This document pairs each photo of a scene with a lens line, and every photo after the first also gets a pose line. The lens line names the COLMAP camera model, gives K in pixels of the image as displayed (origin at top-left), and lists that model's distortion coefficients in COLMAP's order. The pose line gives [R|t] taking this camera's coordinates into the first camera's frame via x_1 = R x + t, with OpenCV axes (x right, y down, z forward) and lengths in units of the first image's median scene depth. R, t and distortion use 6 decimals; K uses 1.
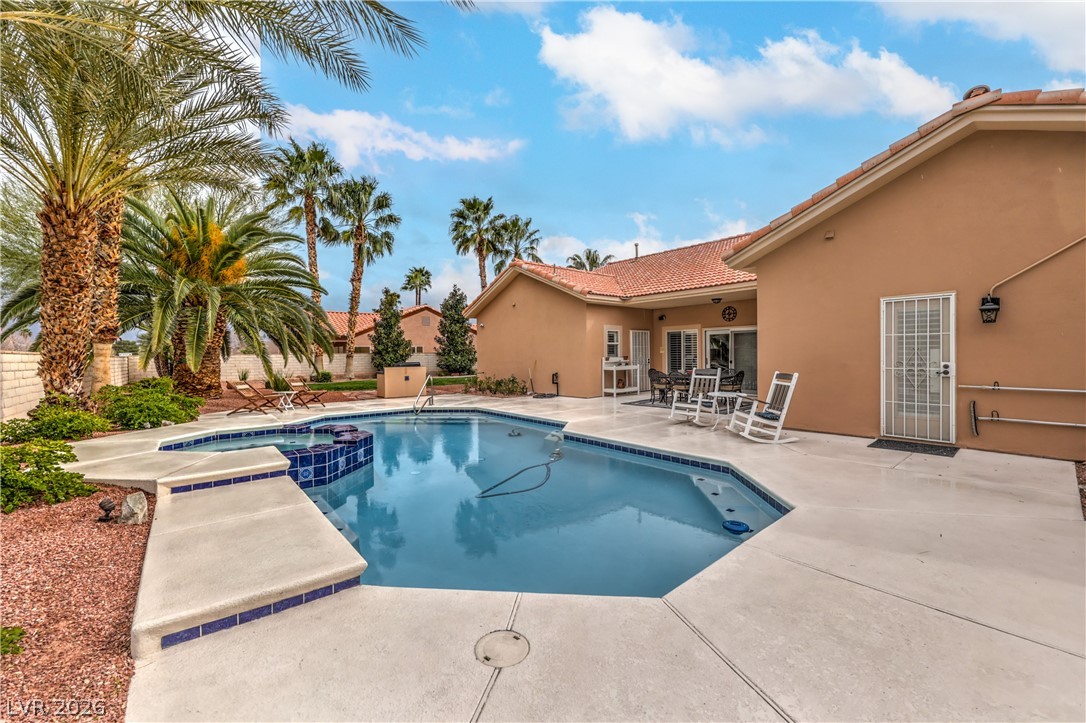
lens RADIAL K [[440.8, 0, 566.3], [0, 440.8, 353.8], [0, 0, 1]] dist [-0.002471, 0.000948]
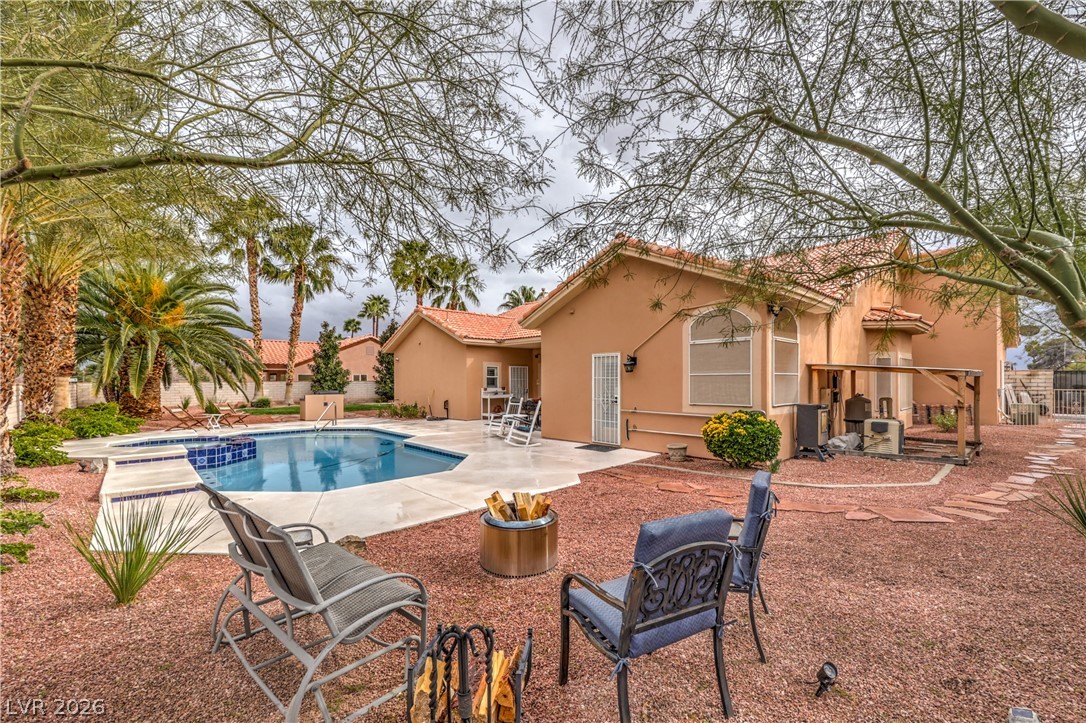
lens RADIAL K [[440.8, 0, 559.5], [0, 440.8, 379.8], [0, 0, 1]] dist [-0.002471, 0.000948]
pose [[0.998478, 0.006849, 0.054715, 0.268286], [-0.006717, 0.999974, -0.002591, -0.015561], [-0.054732, 0.002220, 0.998499, -0.296248]]
